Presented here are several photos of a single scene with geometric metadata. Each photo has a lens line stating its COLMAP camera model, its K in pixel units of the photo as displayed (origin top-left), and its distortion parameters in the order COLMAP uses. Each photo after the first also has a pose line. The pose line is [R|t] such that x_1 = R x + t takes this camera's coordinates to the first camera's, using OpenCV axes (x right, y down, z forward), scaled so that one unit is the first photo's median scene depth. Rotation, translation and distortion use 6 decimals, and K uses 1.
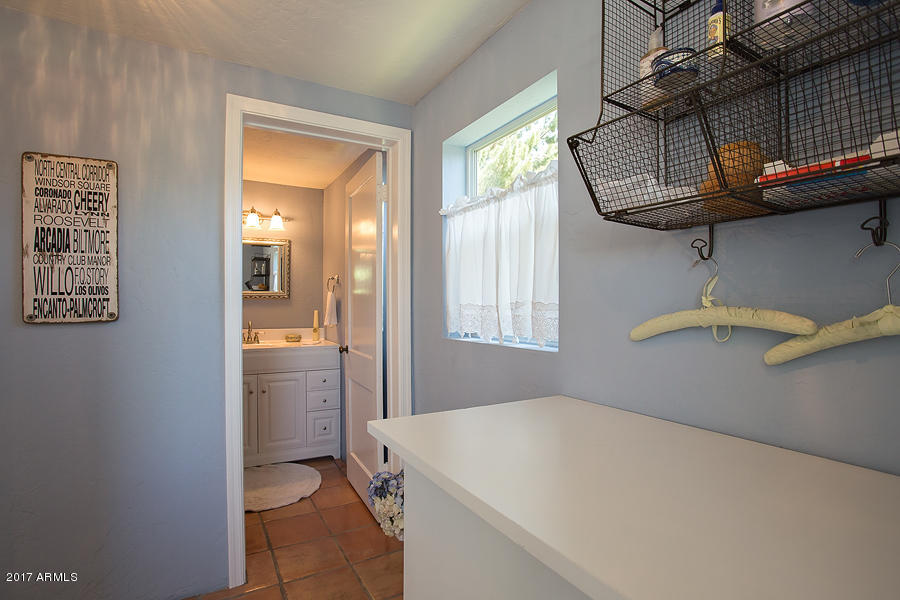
lens RADIAL K [[432.5, 0, 449.1], [0, 432.5, 303.3], [0, 0, 1]] dist [0.000006, 0.000859]
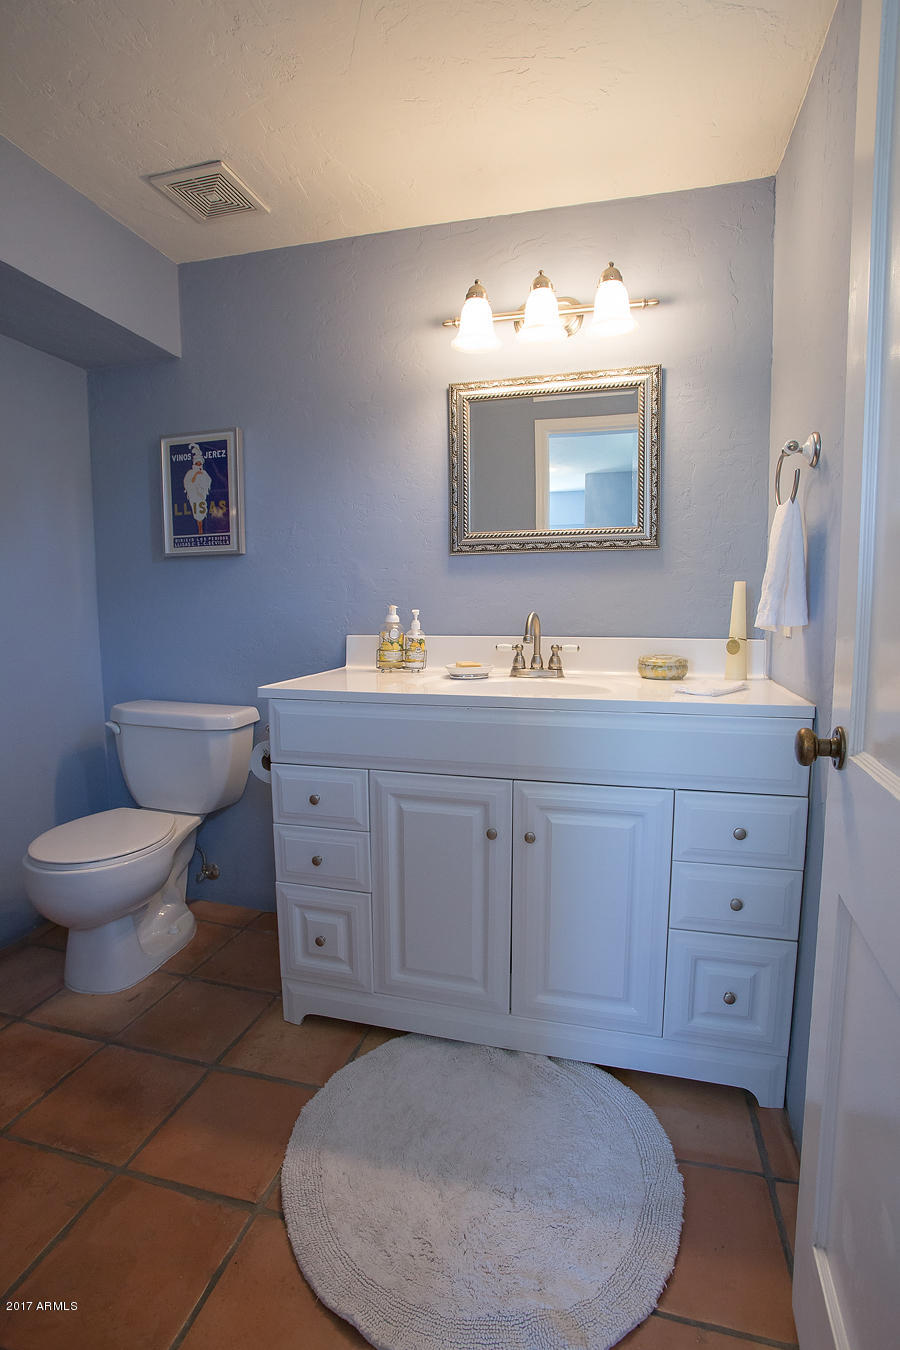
lens RADIAL K [[623.1, 0, 450.0], [0, 623.1, 675.0], [0, 0, 1]] dist [-0.060830, 0.000134]
pose [[0.688383, 0.070111, -0.721951, -0.138354], [0.007915, 0.994532, 0.104130, 0.037424], [0.725304, -0.077396, 0.684064, 0.586464]]
